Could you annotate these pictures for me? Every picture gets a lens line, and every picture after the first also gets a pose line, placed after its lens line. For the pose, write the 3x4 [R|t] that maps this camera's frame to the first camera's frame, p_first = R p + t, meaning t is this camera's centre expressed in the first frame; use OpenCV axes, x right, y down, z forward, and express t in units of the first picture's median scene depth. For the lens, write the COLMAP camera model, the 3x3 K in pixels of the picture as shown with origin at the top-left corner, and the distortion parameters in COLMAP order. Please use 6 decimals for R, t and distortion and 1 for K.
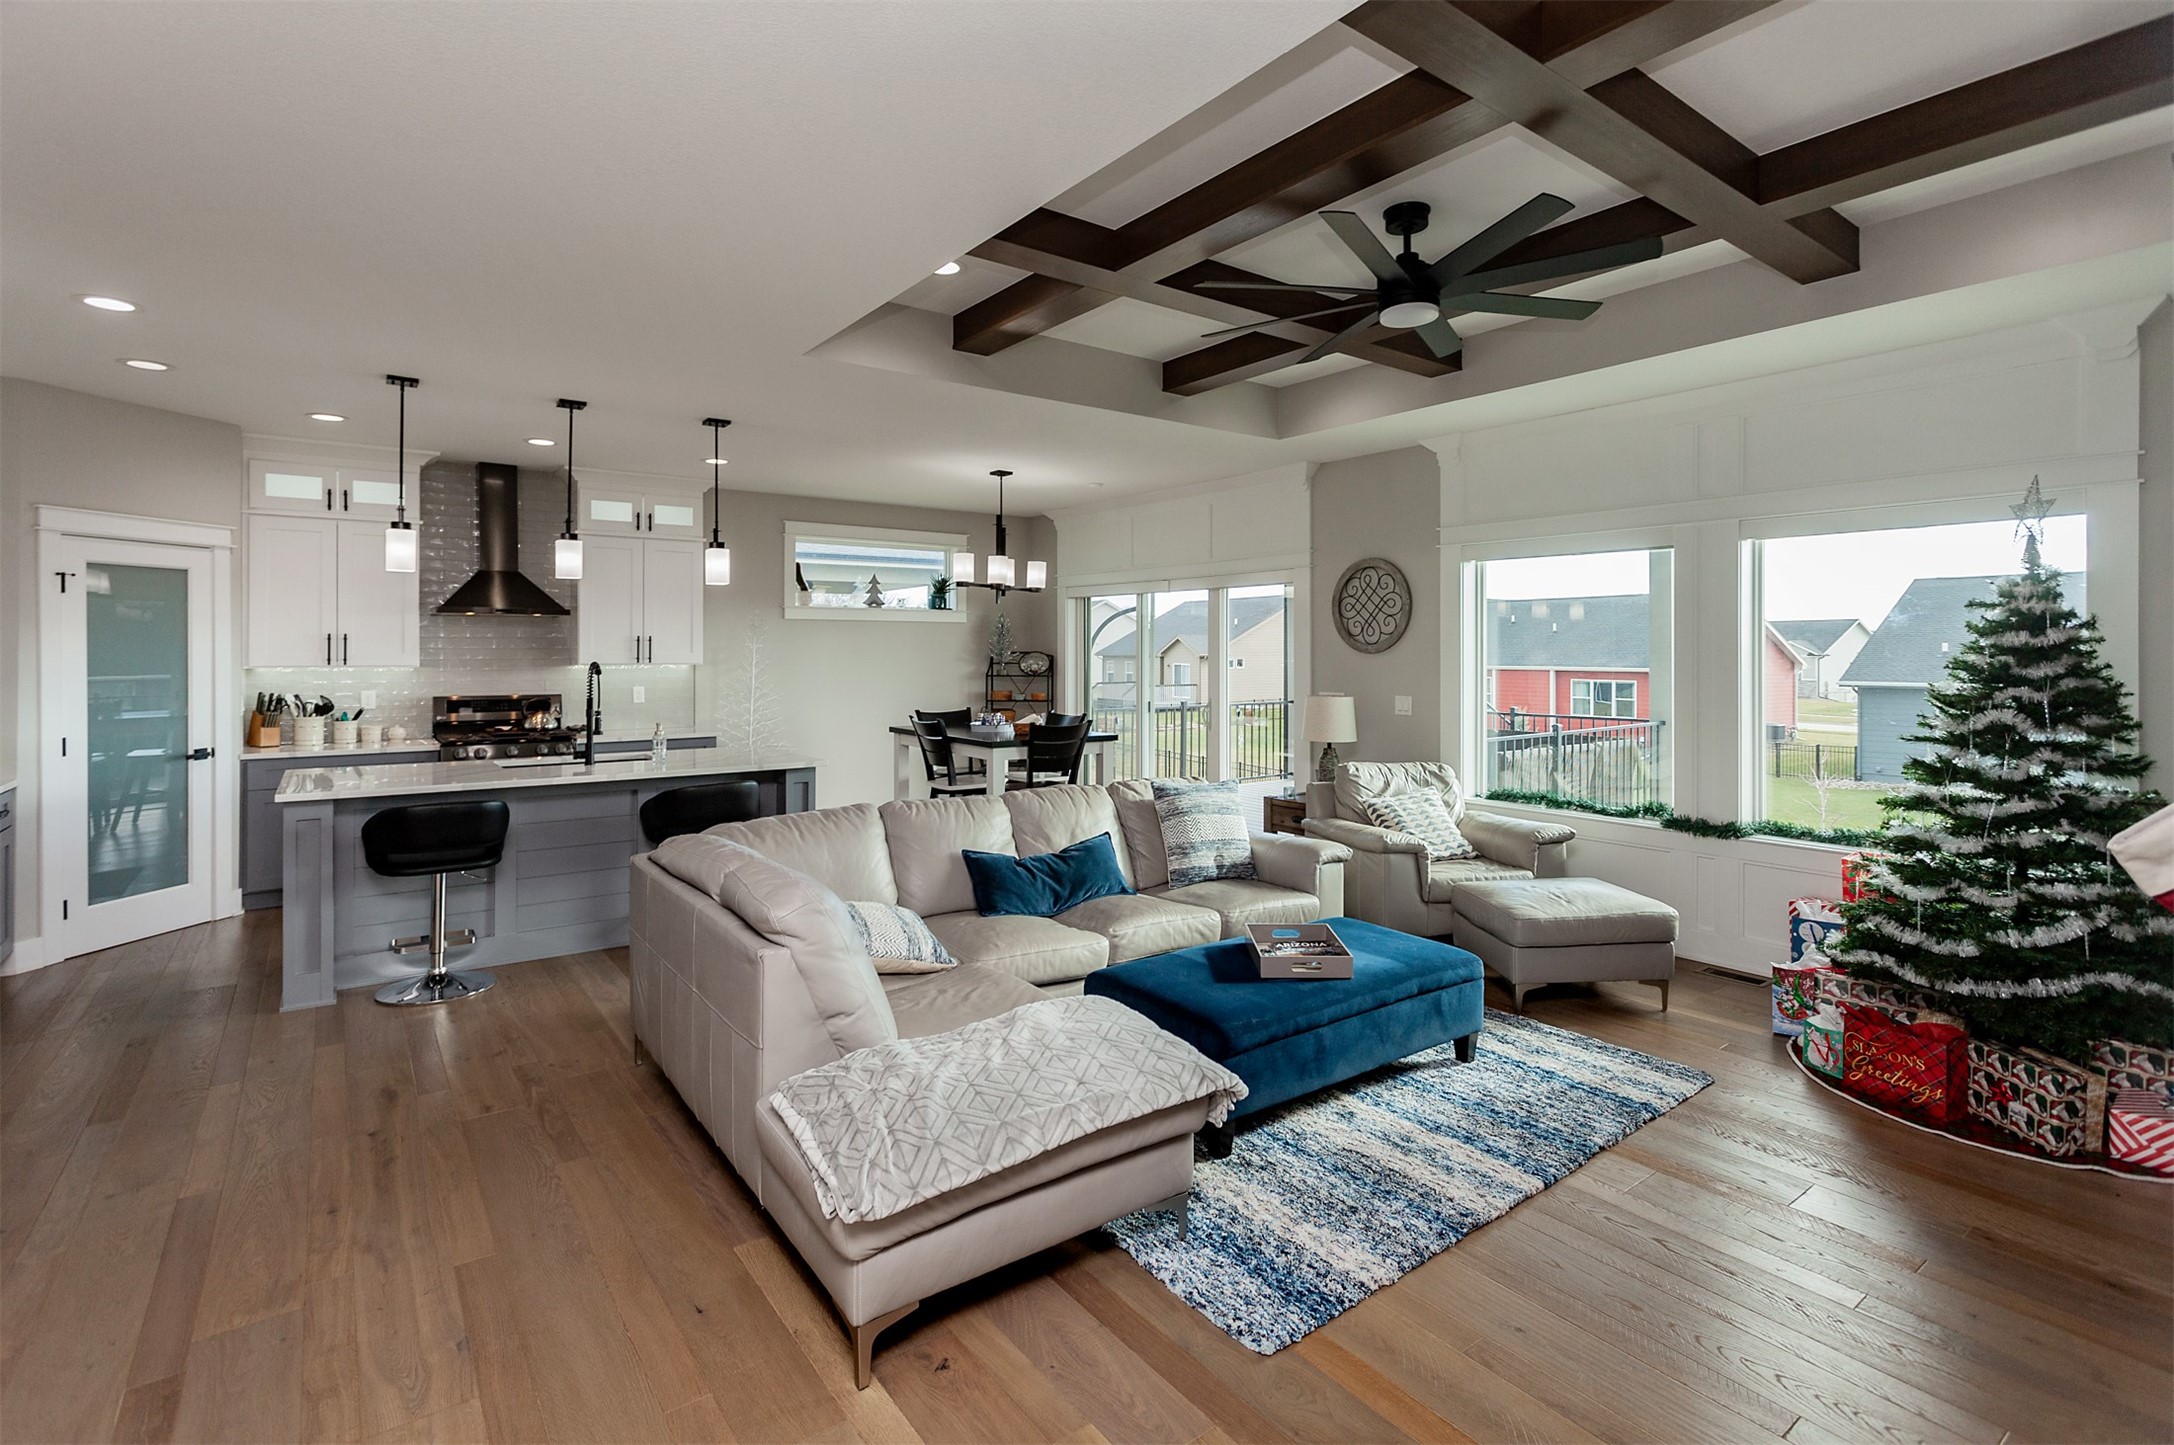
lens RADIAL K [[1023.9, 0, 1097.4], [0, 1023.9, 646.1], [0, 0, 1]] dist [0.001443, -0.000413]
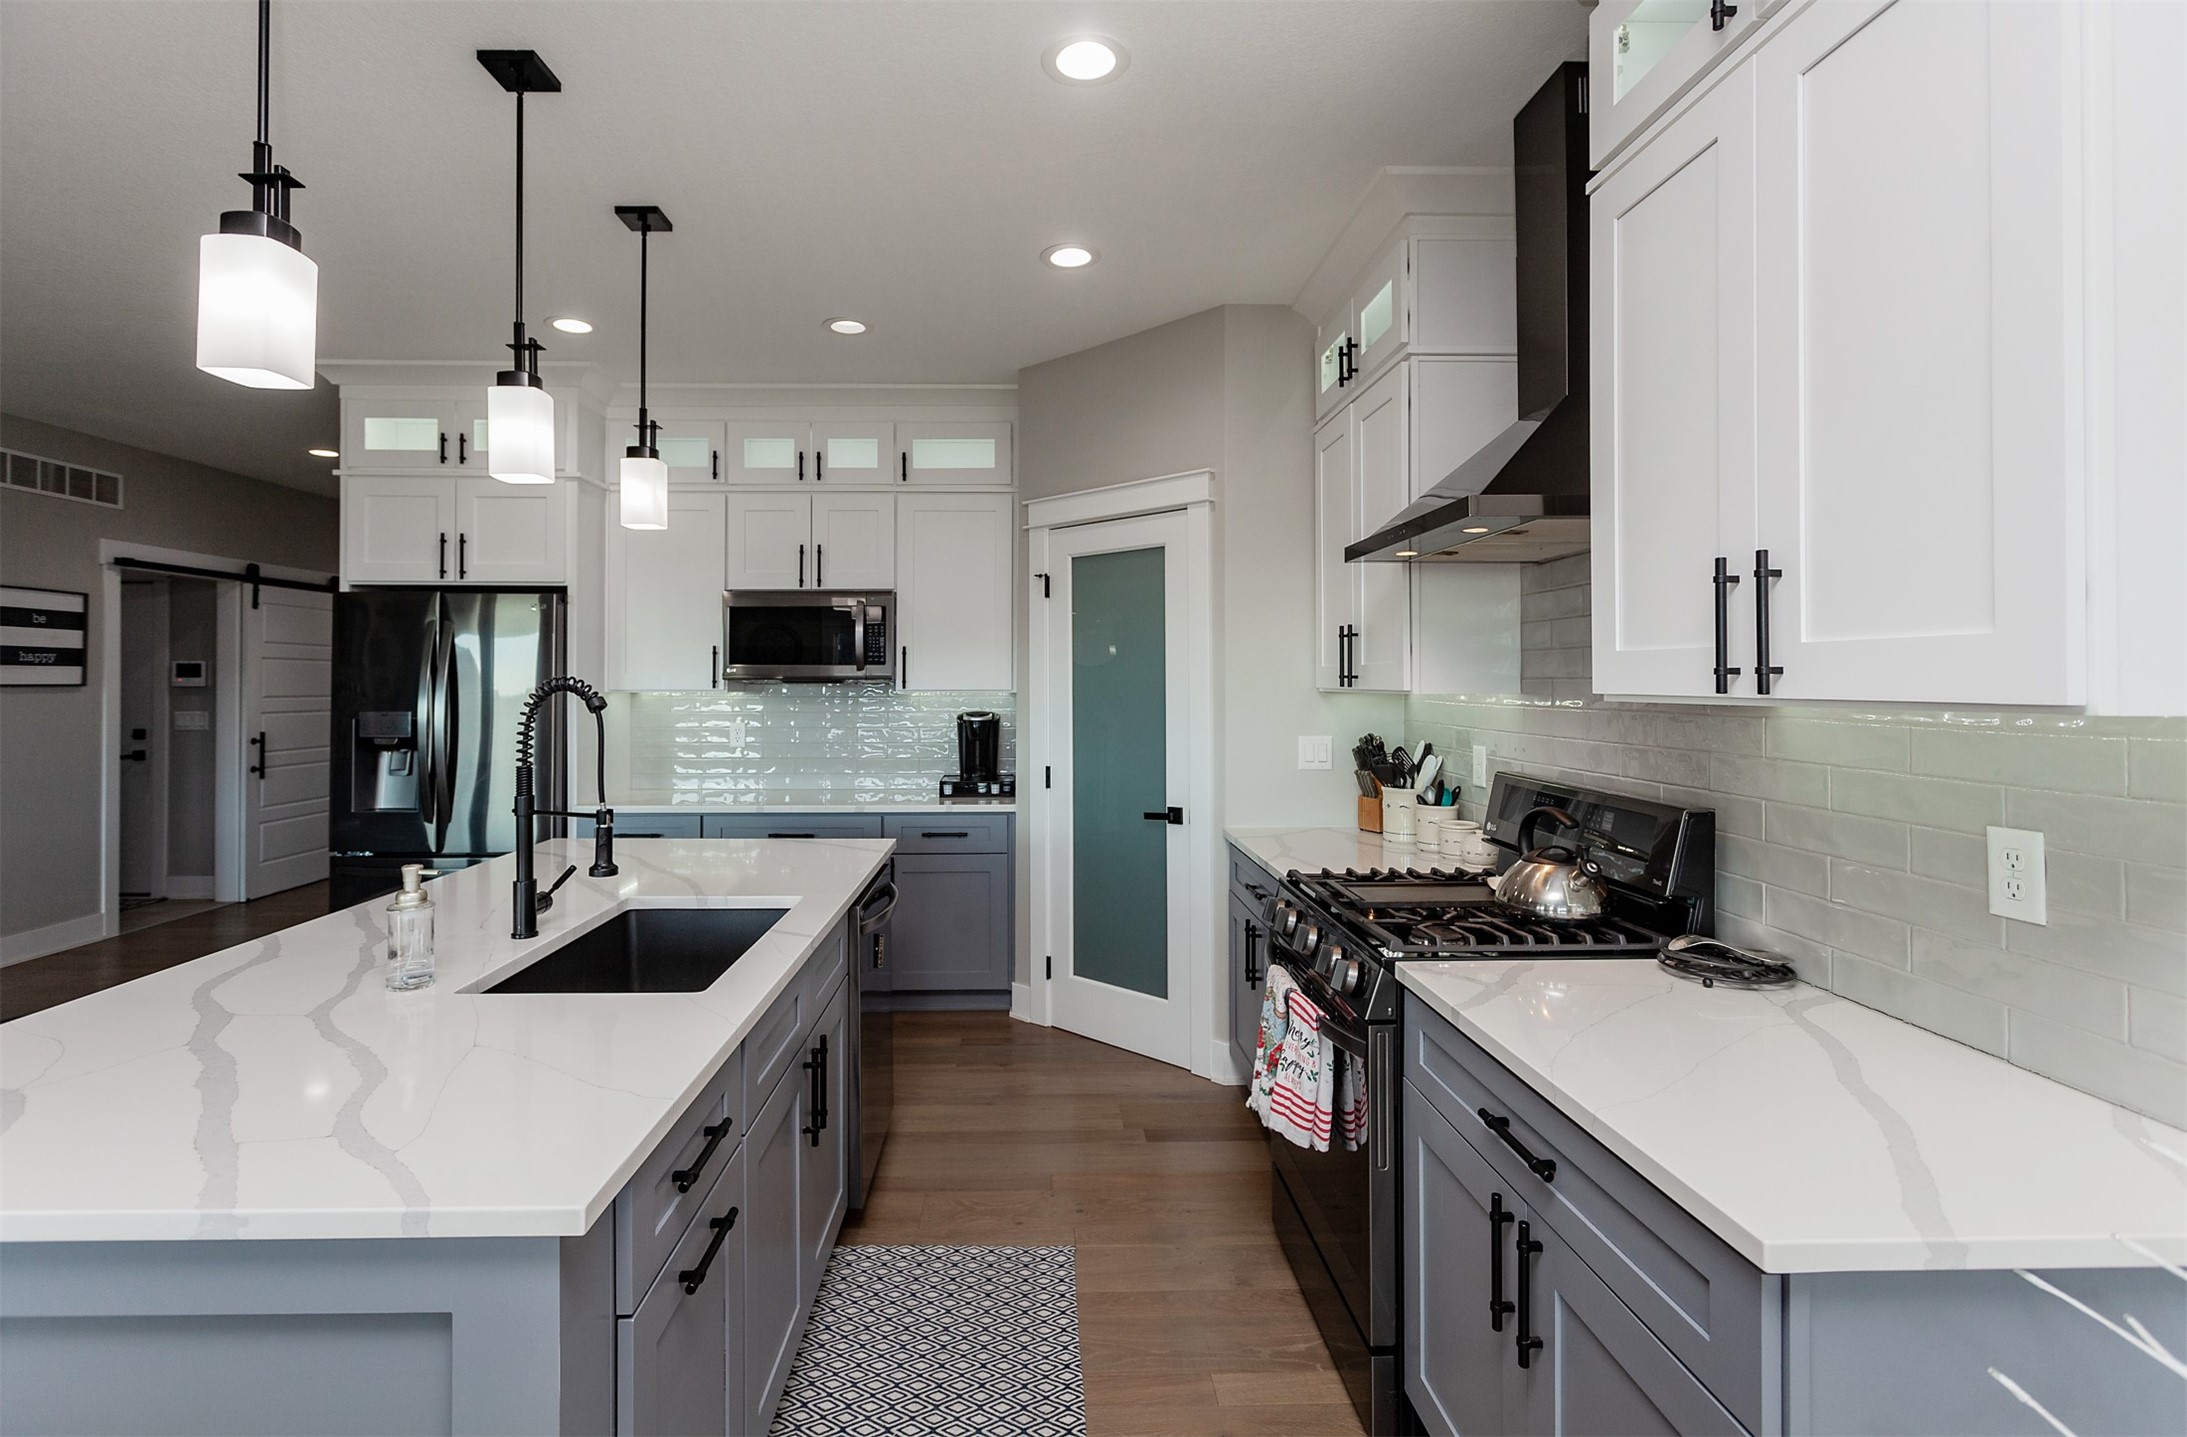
lens RADIAL K [[1012.2, 0, 1088.2], [0, 1012.2, 682.2], [0, 0, 1]] dist [-0.017163, 0.000003]
pose [[-0.572562, 0.001681, -0.819859, -0.253796], [0.005424, 0.999984, -0.001738, 0.015679], [0.819843, -0.005442, -0.572562, 1.158597]]
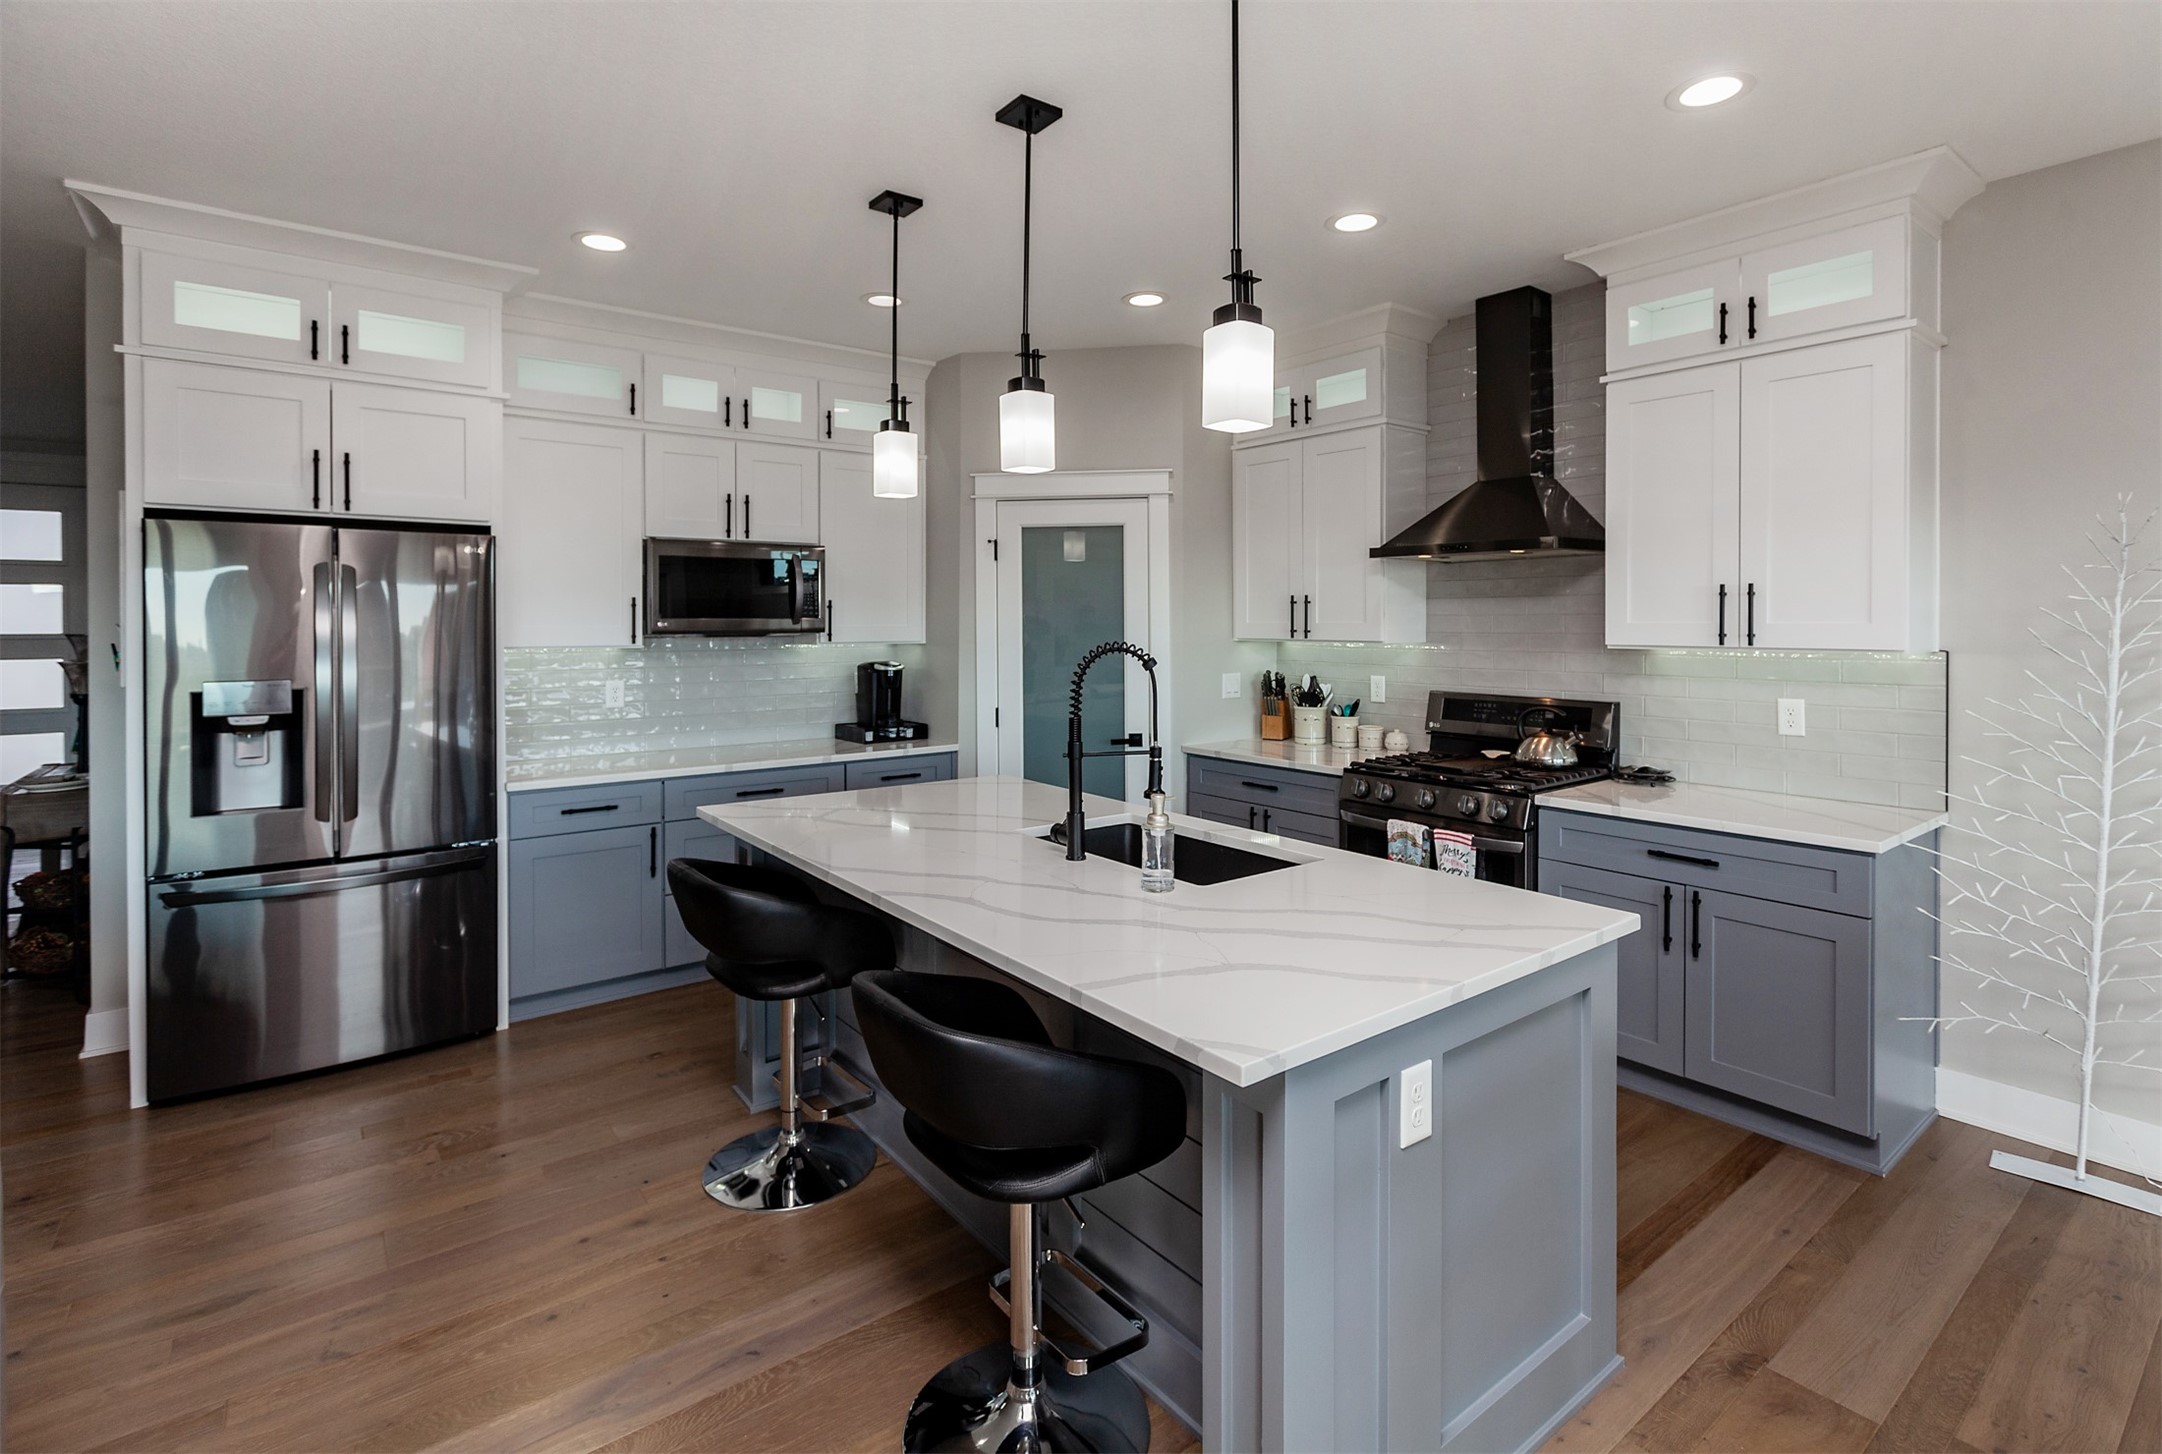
lens RADIAL K [[1028.1, 0, 1099.3], [0, 1028.1, 637.0], [0, 0, 1]] dist [-0.003998, -0.000119]
pose [[0.029119, 0.017362, -0.999425, -0.016168], [0.007175, 0.999820, 0.017578, 0.003609], [0.999550, -0.007683, 0.028990, 0.820165]]
